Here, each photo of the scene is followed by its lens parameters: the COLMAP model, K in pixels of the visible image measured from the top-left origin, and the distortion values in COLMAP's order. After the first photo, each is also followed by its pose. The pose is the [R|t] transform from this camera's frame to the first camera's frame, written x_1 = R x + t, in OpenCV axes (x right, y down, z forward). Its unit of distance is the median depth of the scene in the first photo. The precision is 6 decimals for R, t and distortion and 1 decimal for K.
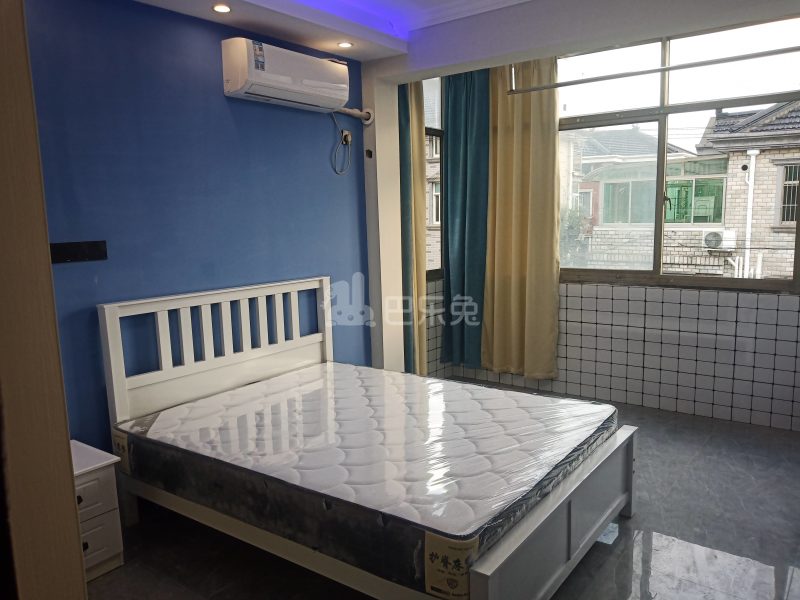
lens RADIAL K [[618.6, 0, 406.2], [0, 618.6, 299.0], [0, 0, 1]] dist [-0.004517, -0.006236]
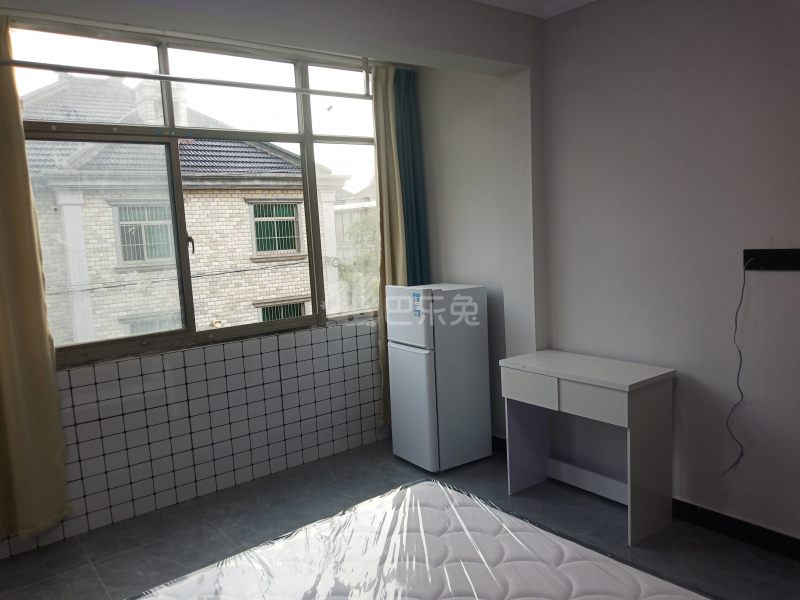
lens RADIAL K [[618.6, 0, 406.2], [0, 618.6, 299.0], [0, 0, 1]] dist [-0.004517, -0.006236]
pose [[0.269220, -0.113158, 0.956408, -0.289861], [0.173849, 0.982470, 0.067304, -0.087360], [-0.947258, 0.148151, 0.284173, 0.489608]]
